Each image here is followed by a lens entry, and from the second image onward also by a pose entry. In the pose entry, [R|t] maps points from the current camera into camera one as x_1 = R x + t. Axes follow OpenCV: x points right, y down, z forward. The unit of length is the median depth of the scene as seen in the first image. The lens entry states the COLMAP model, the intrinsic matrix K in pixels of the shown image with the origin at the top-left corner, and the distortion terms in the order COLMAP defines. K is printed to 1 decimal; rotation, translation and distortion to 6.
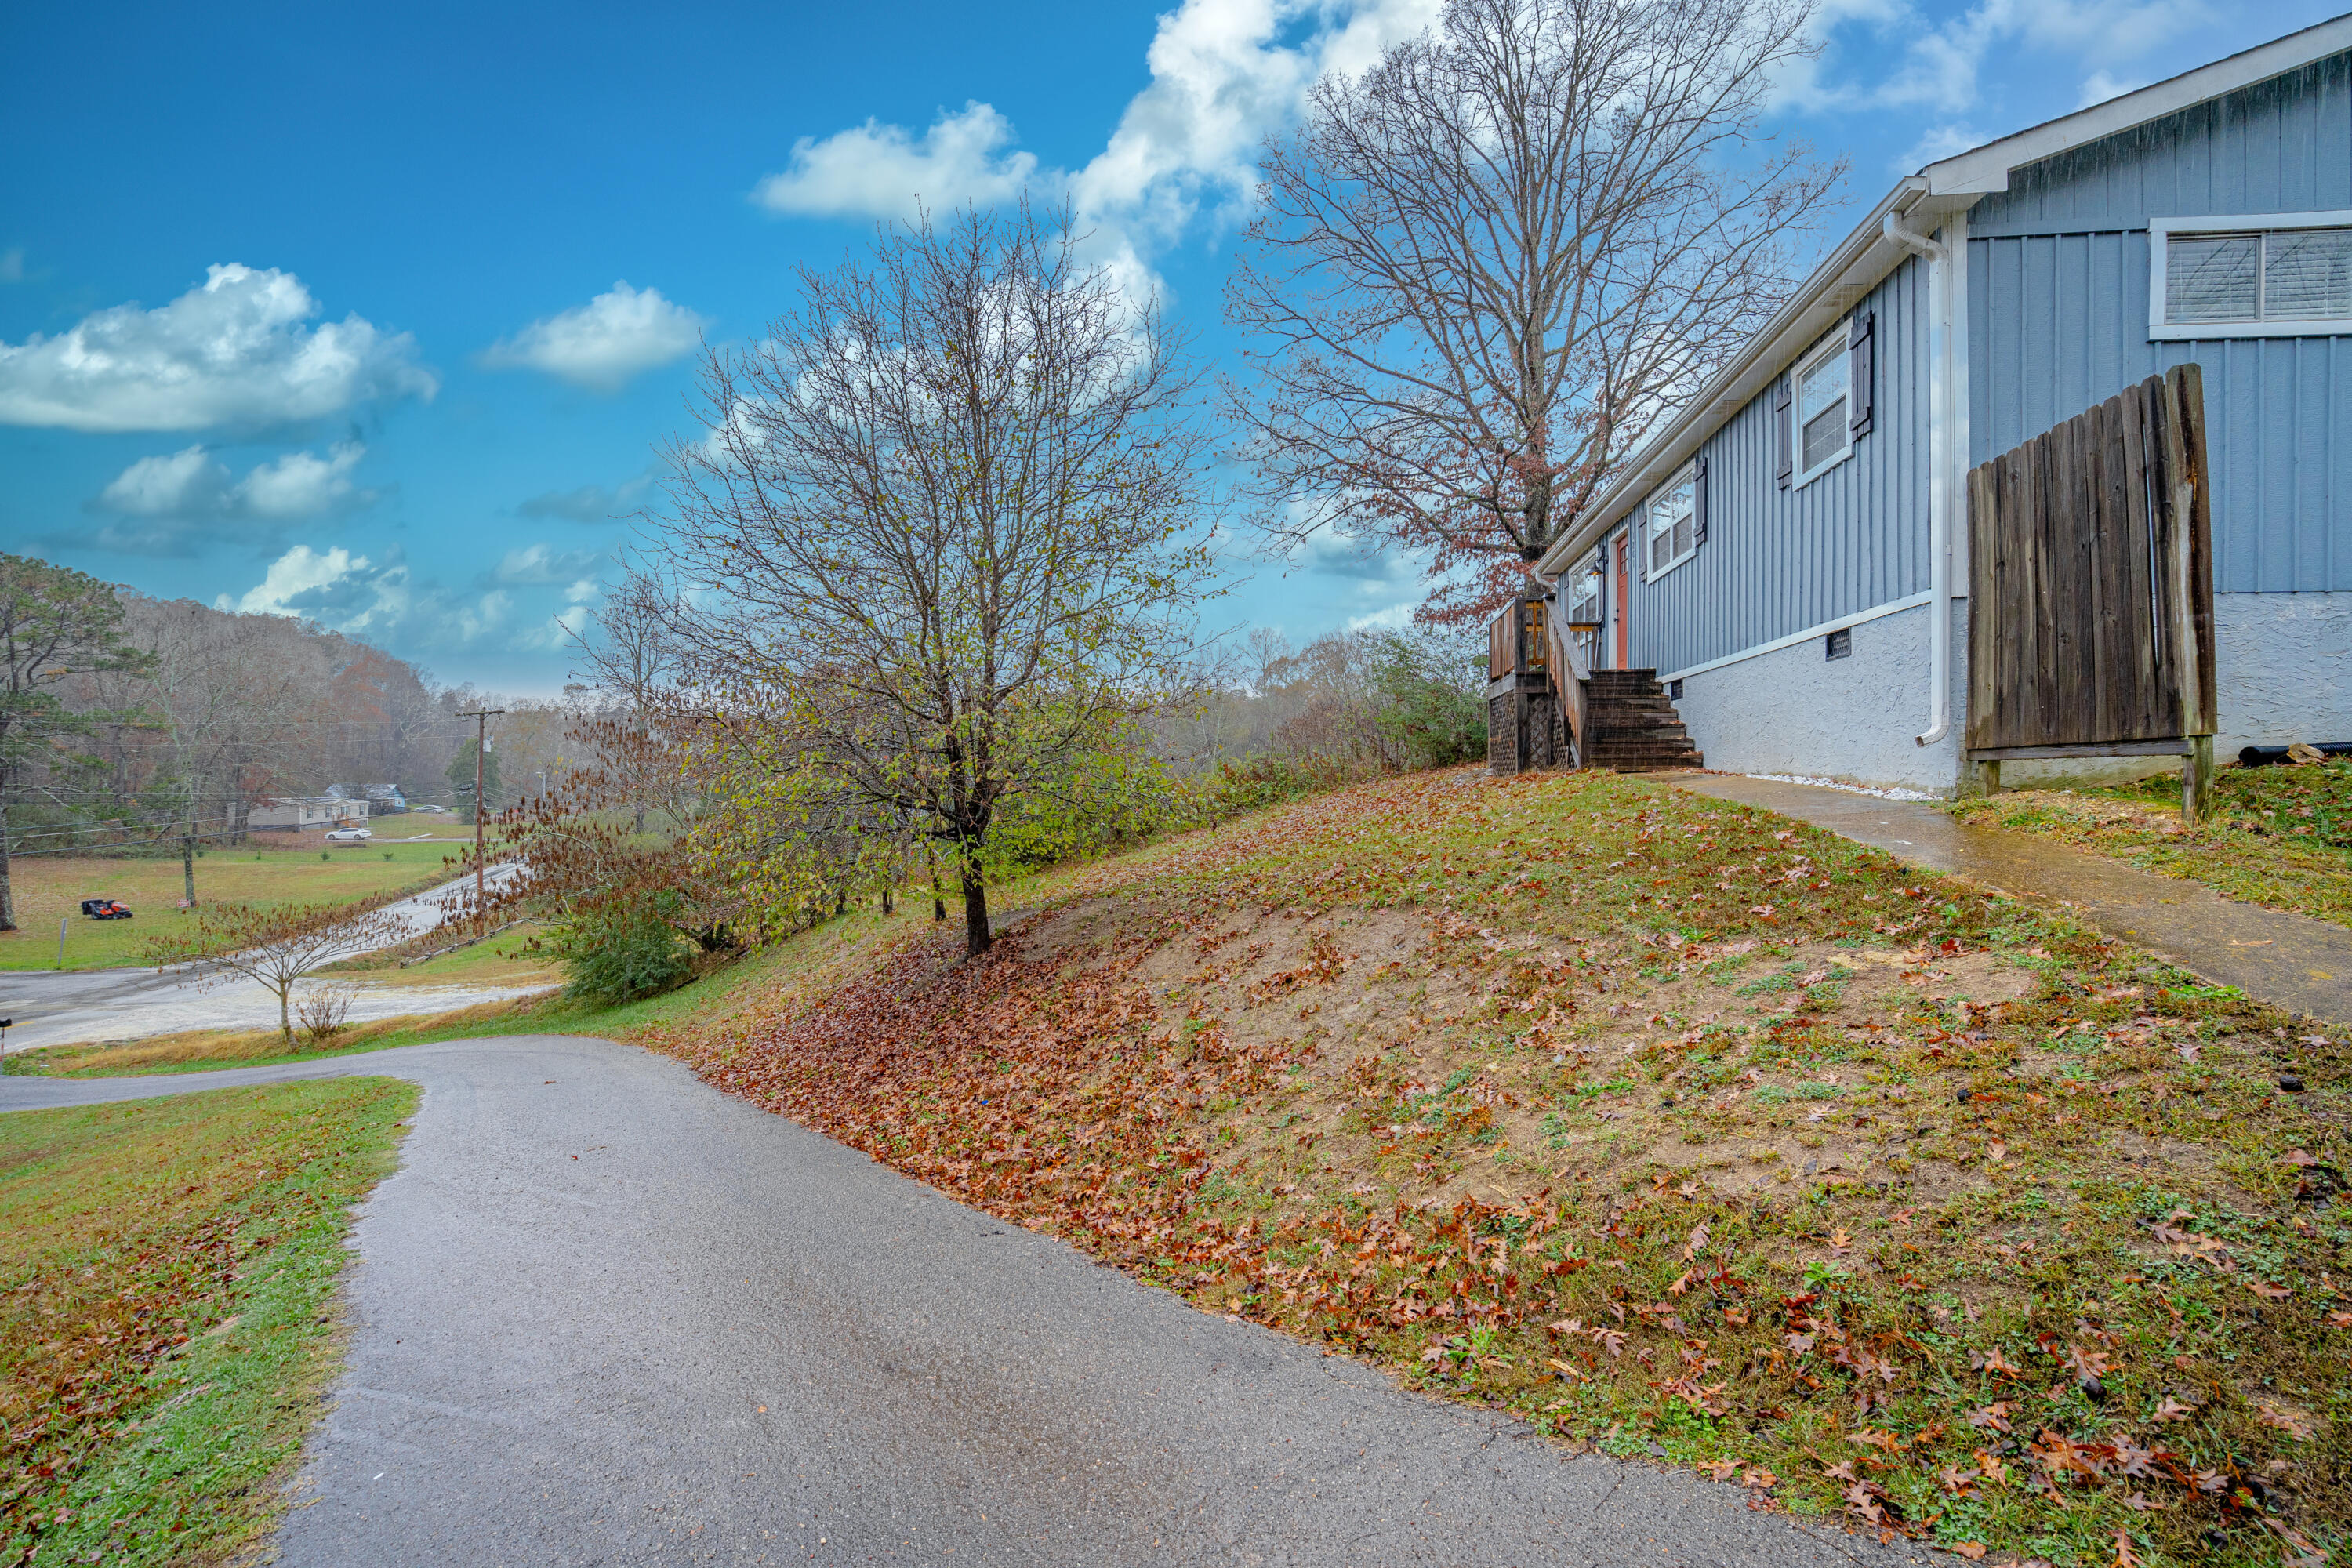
lens RADIAL K [[1145.5, 0, 1116.1], [0, 1145.5, 798.4], [0, 0, 1]] dist [-0.012224, 0.020494]
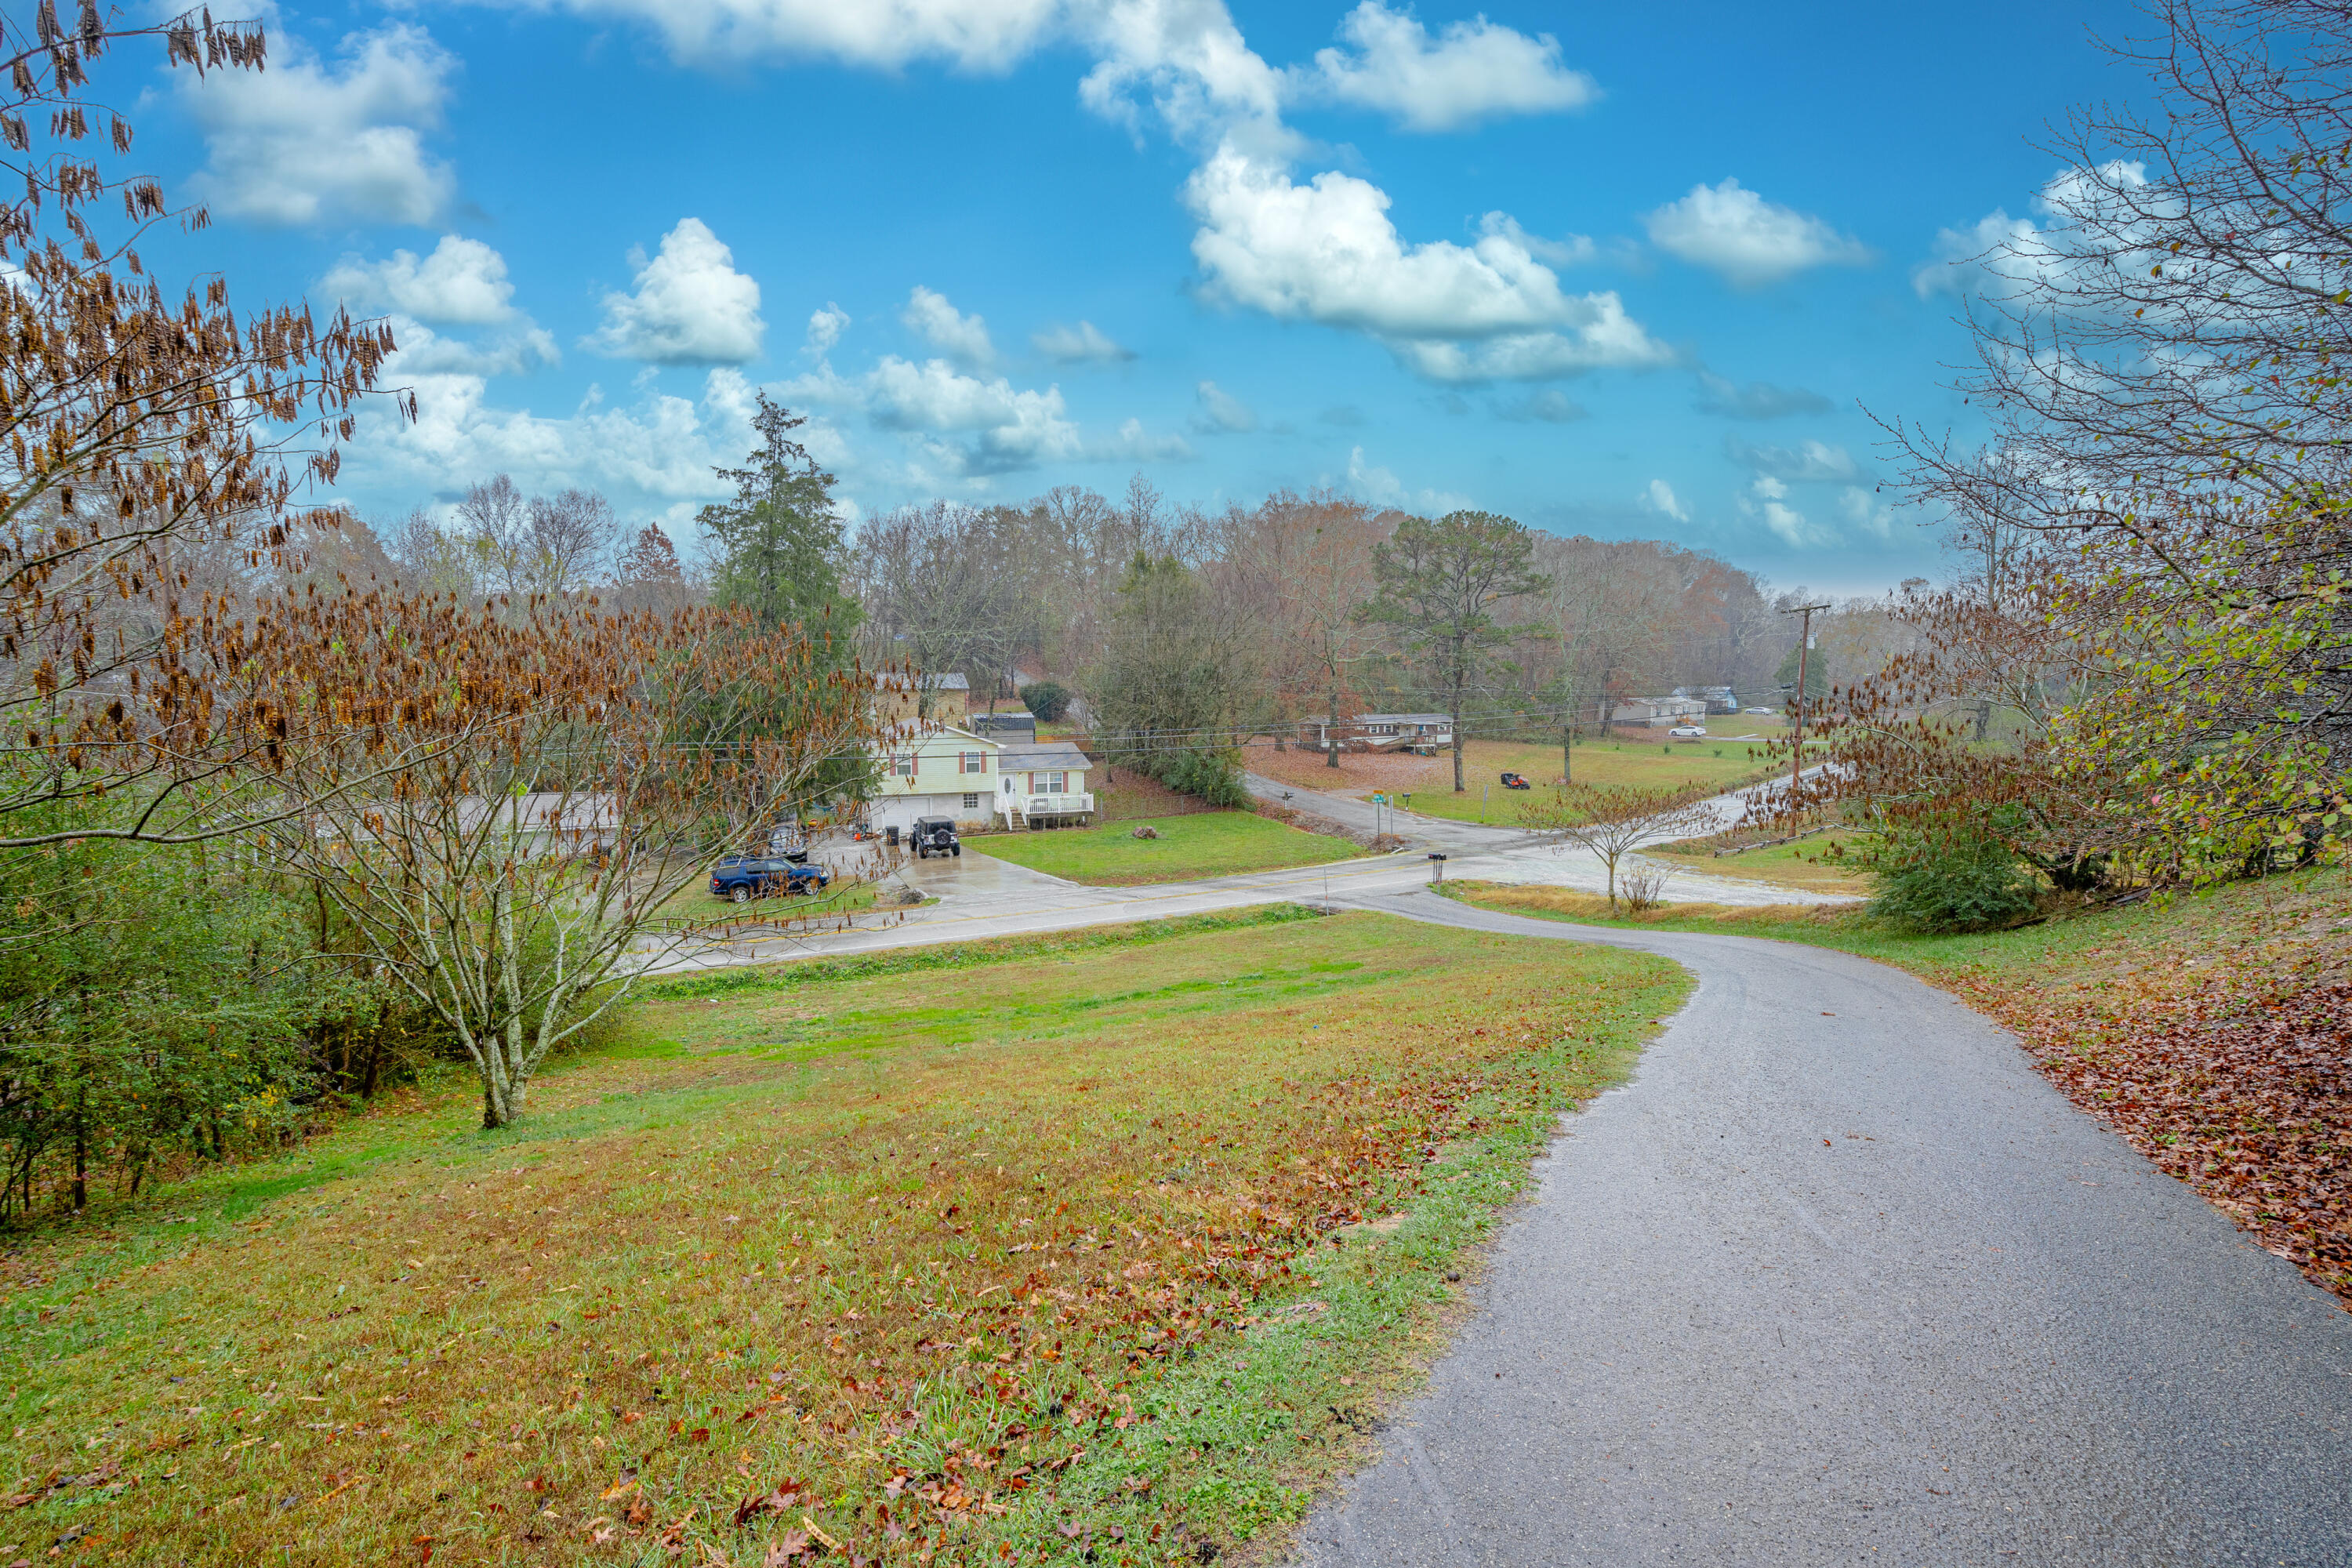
lens RADIAL K [[1071.0, 0, 1161.0], [0, 1071.0, 800.7], [0, 0, 1]] dist [-0.059839, 0.018268]
pose [[0.484696, 0.090471, -0.869991, -0.081708], [-0.013490, 0.995291, 0.095986, 0.025962], [0.874579, -0.034787, 0.483634, 0.214626]]
